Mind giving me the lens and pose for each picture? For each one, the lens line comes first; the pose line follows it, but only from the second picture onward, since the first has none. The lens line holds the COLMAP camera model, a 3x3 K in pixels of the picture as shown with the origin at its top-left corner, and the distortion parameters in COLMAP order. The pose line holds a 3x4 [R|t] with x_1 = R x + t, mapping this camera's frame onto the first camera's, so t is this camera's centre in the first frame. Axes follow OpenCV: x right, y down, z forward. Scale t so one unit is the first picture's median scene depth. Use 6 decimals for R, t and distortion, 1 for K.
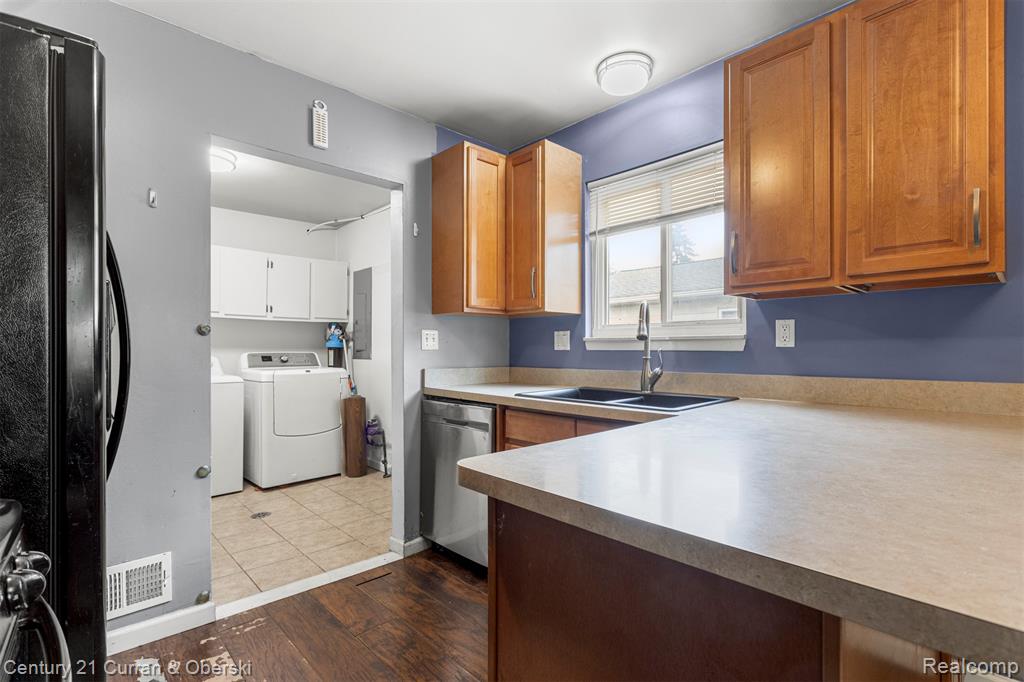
lens RADIAL K [[486.3, 0, 511.7], [0, 486.3, 348.7], [0, 0, 1]] dist [0.004451, 0.000765]
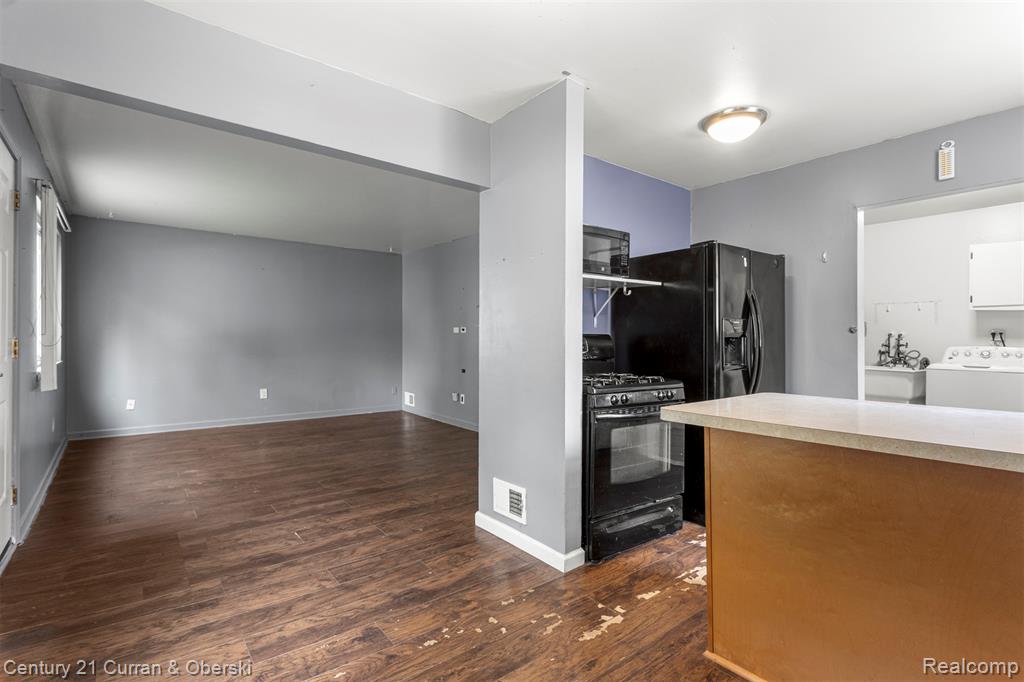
lens RADIAL K [[493.0, 0, 511.1], [0, 493.0, 333.5], [0, 0, 1]] dist [0.004942, 0.000789]
pose [[-0.073021, -0.009155, -0.997288, 0.813635], [0.000838, 0.999957, -0.009241, -0.009472], [0.997330, -0.001511, -0.073010, -0.010093]]
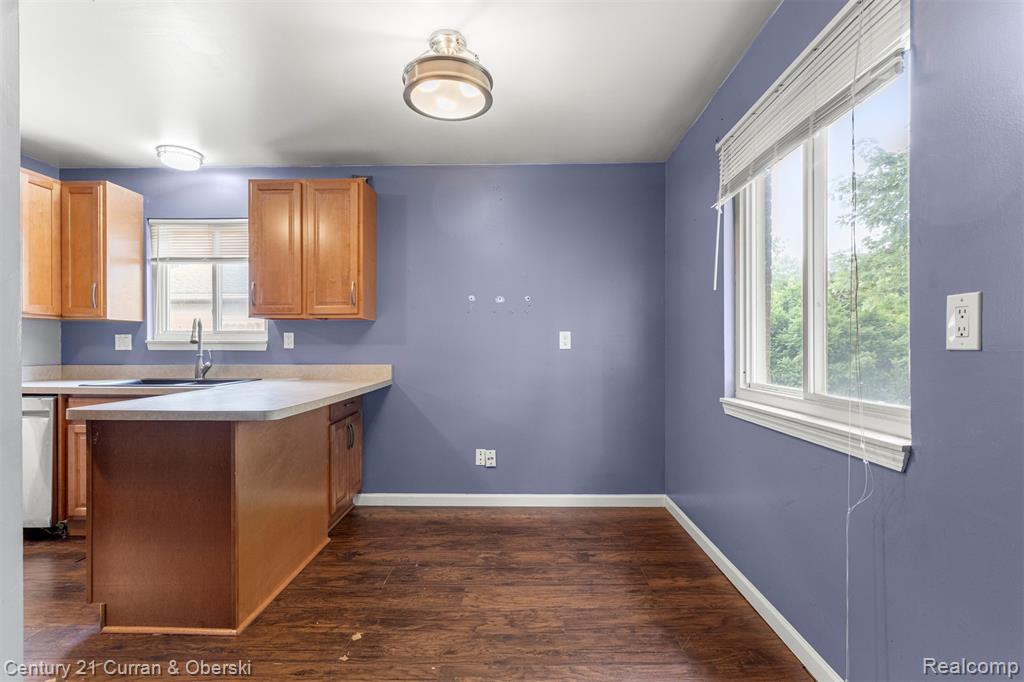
lens RADIAL K [[486.3, 0, 511.7], [0, 486.3, 348.7], [0, 0, 1]] dist [0.004451, 0.000765]
pose [[0.702166, -0.001960, 0.712010, -0.088451], [-0.002394, 0.999984, 0.005113, -0.009386], [-0.712009, -0.005294, 0.702150, -0.582935]]
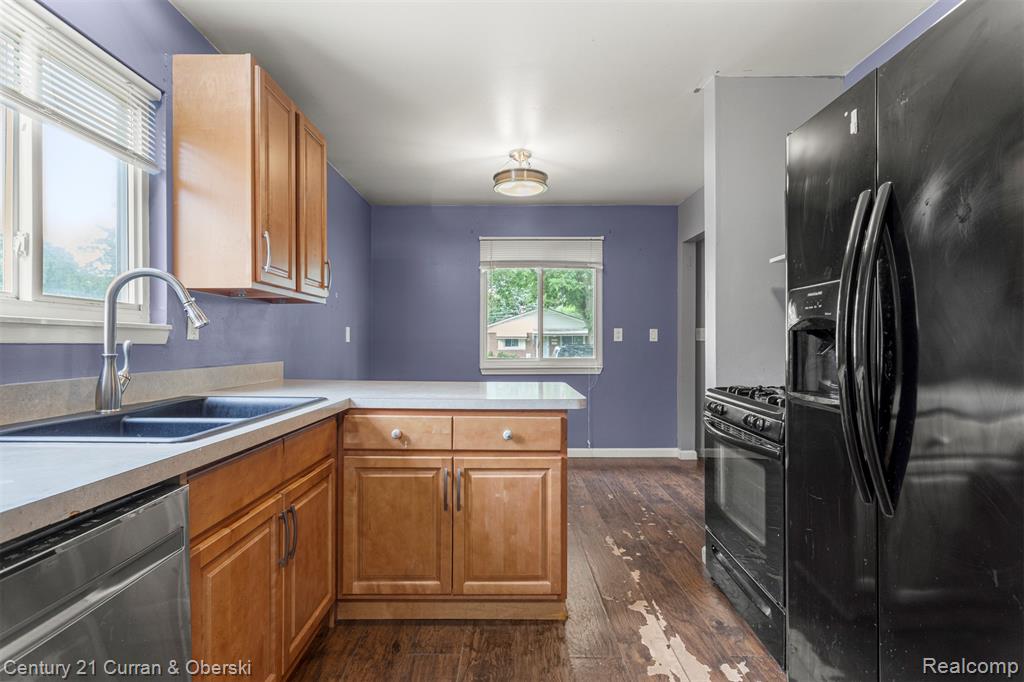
lens RADIAL K [[493.0, 0, 511.1], [0, 493.0, 333.5], [0, 0, 1]] dist [0.004942, 0.000789]
pose [[-0.739198, 0.013982, 0.673342, -0.438739], [-0.001362, 0.999751, -0.022256, 0.003771], [-0.673486, -0.017368, -0.738996, 0.952471]]
